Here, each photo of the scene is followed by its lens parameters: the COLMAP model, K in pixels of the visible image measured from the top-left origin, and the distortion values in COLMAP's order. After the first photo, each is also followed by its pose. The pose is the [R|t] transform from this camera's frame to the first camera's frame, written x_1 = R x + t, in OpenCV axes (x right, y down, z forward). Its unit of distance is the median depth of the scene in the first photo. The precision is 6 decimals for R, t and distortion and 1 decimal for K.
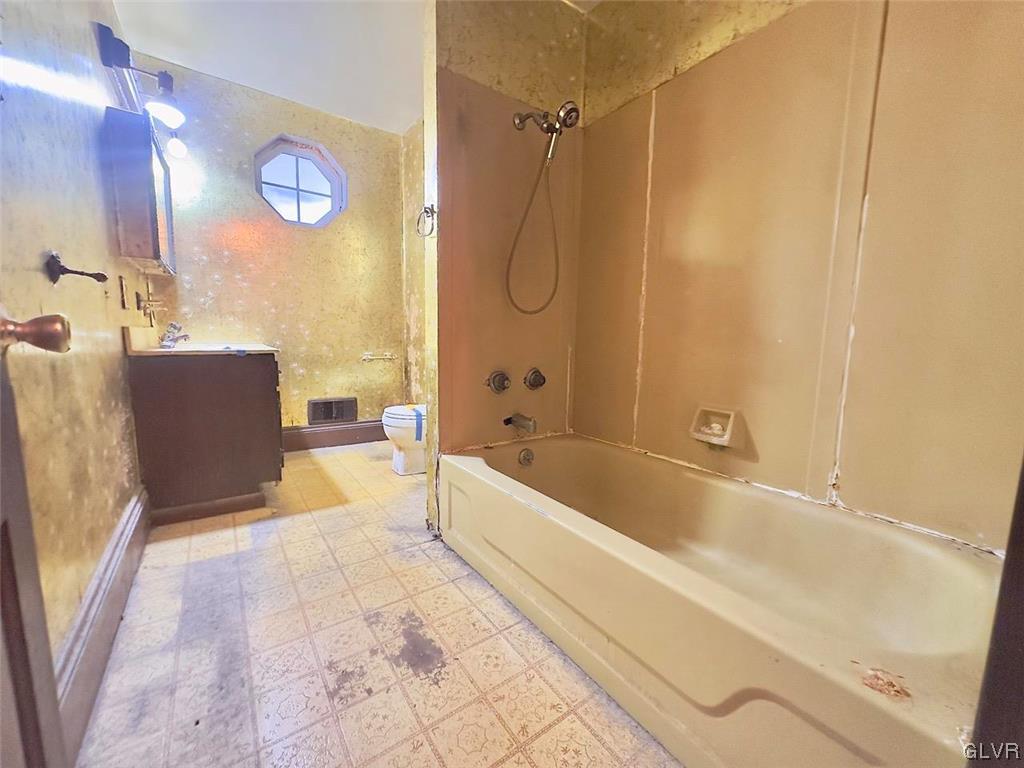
lens RADIAL K [[406.4, 0, 513.0], [0, 406.4, 385.7], [0, 0, 1]] dist [-0.003193, -0.000151]
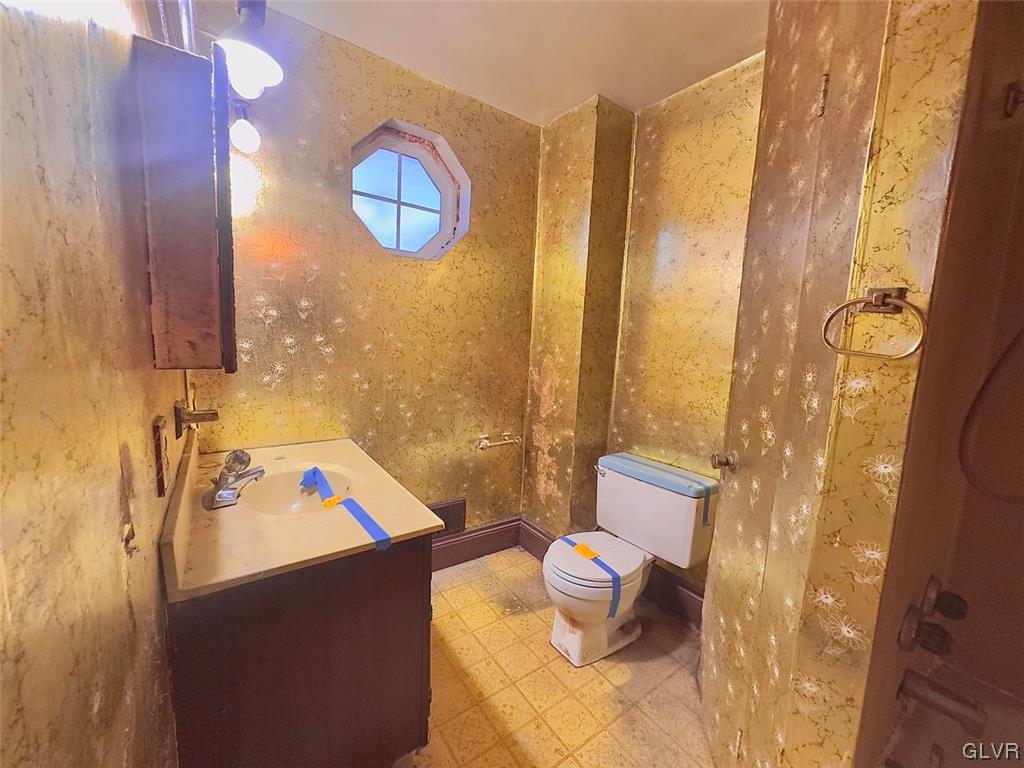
lens RADIAL K [[406.4, 0, 511.1], [0, 406.4, 385.4], [0, 0, 1]] dist [-0.003193, -0.000151]
pose [[0.999627, 0.026858, -0.004941, -0.353769], [-0.026839, 0.999633, 0.003760, -0.197717], [0.005040, -0.003626, 0.999981, 0.341235]]
